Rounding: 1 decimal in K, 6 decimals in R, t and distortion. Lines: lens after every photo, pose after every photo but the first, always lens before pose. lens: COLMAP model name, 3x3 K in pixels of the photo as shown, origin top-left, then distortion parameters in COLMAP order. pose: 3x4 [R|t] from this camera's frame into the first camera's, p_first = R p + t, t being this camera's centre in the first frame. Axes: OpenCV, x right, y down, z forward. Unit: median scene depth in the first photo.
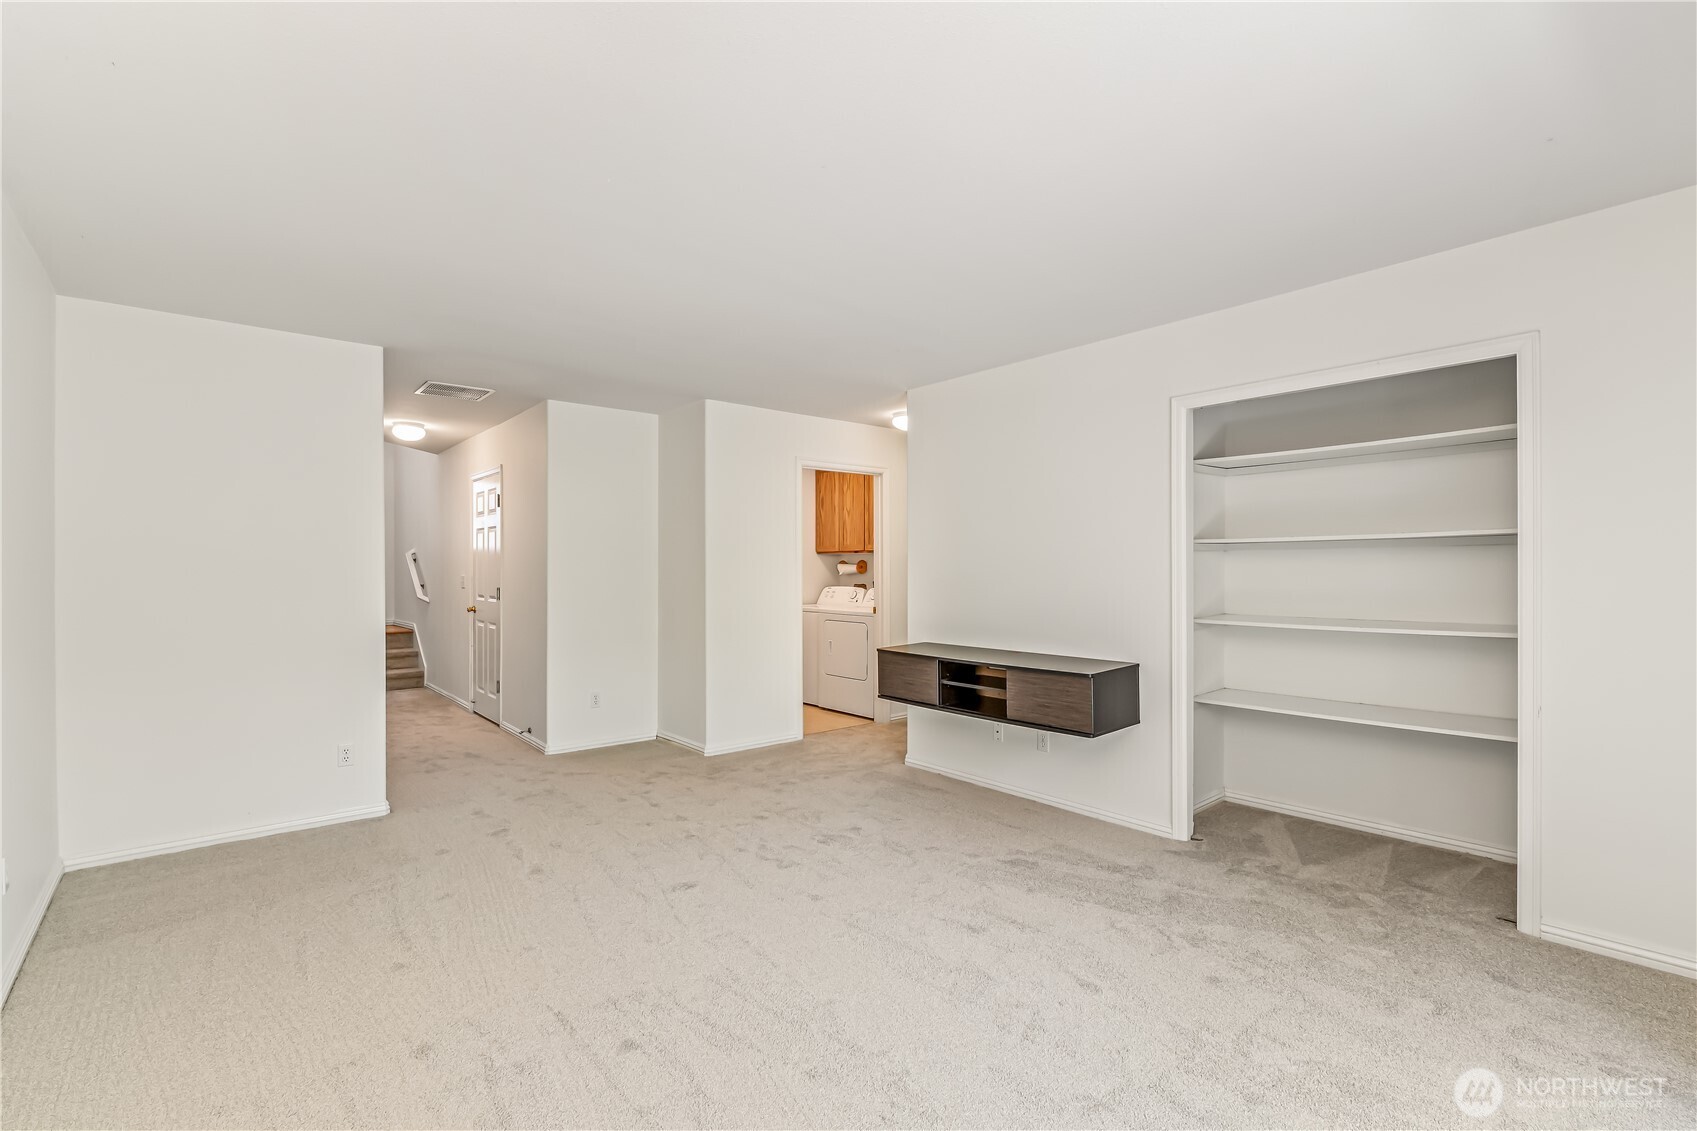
lens RADIAL K [[768.3, 0, 851.4], [0, 768.3, 565.2], [0, 0, 1]] dist [0.000273, 0.000007]
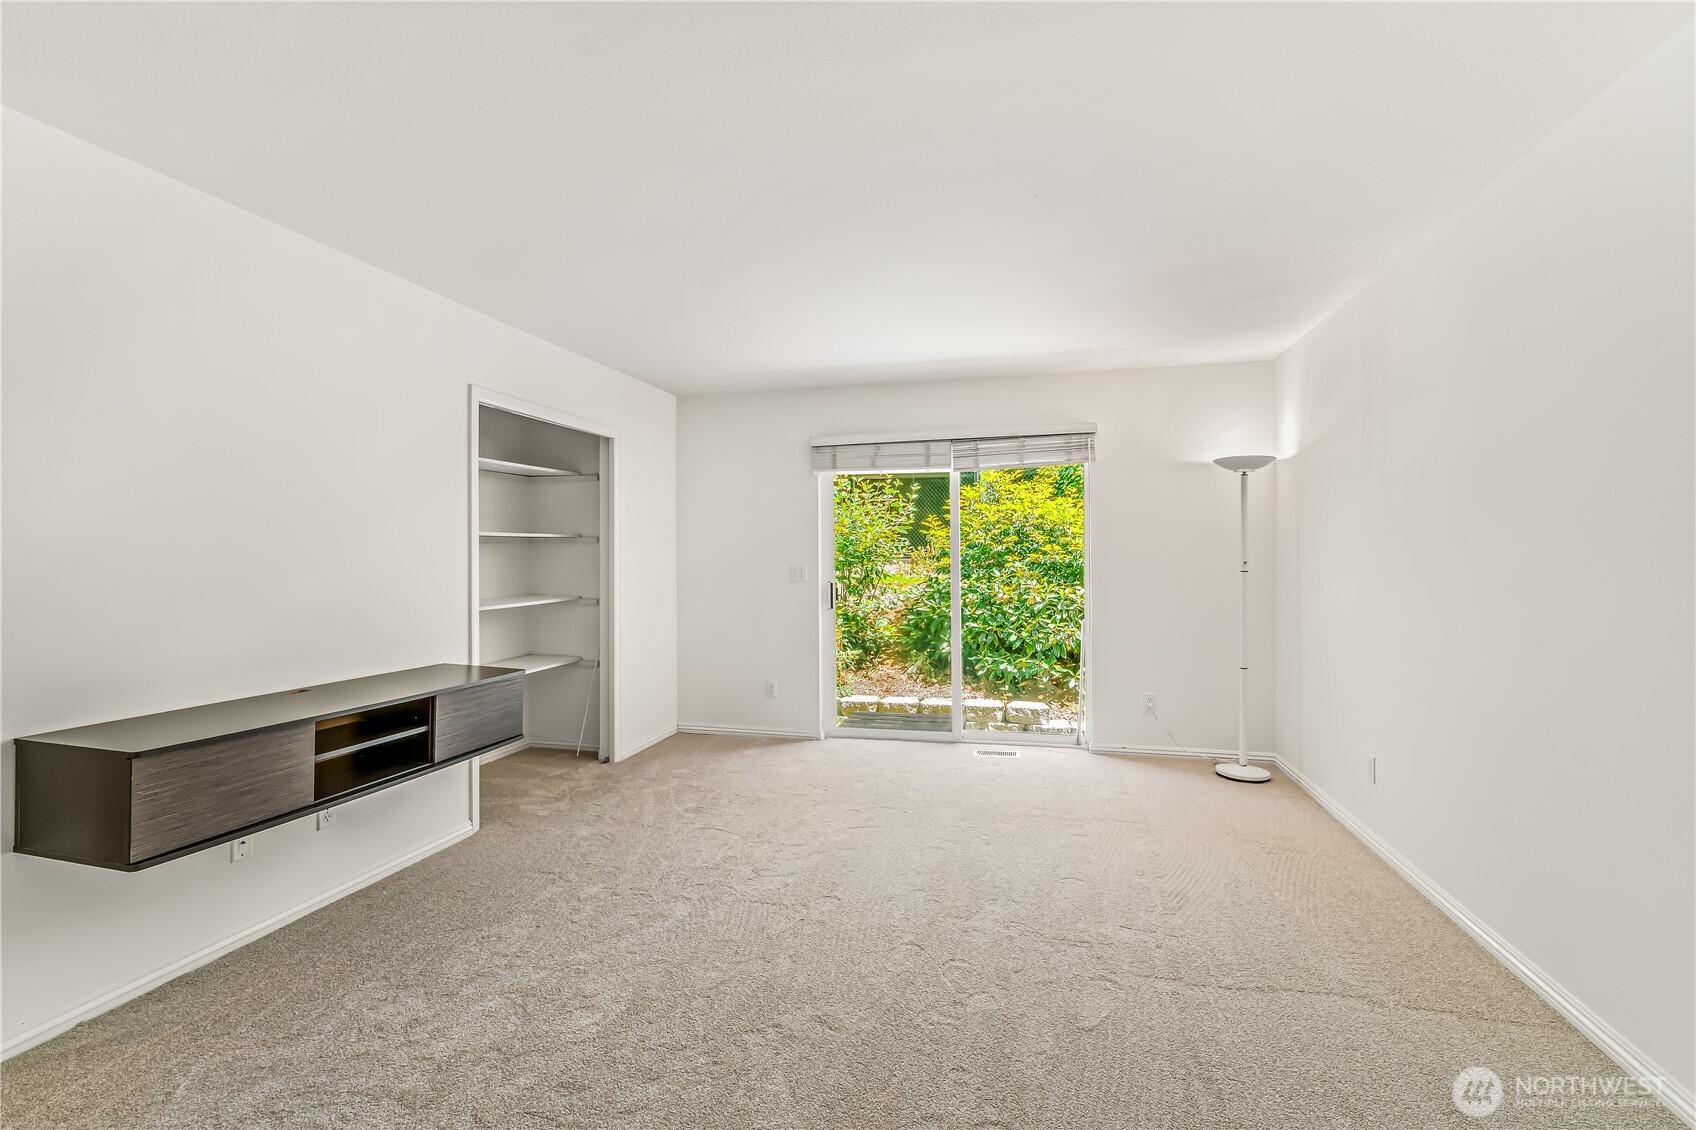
lens RADIAL K [[767.9, 0, 848.3], [0, 767.9, 563.0], [0, 0, 1]] dist [0.000273, 0.000007]
pose [[-0.579867, -0.000211, 0.814711, -0.595525], [-0.000983, 0.999999, -0.000440, 0.008007], [-0.814711, -0.001056, -0.579866, 1.054927]]
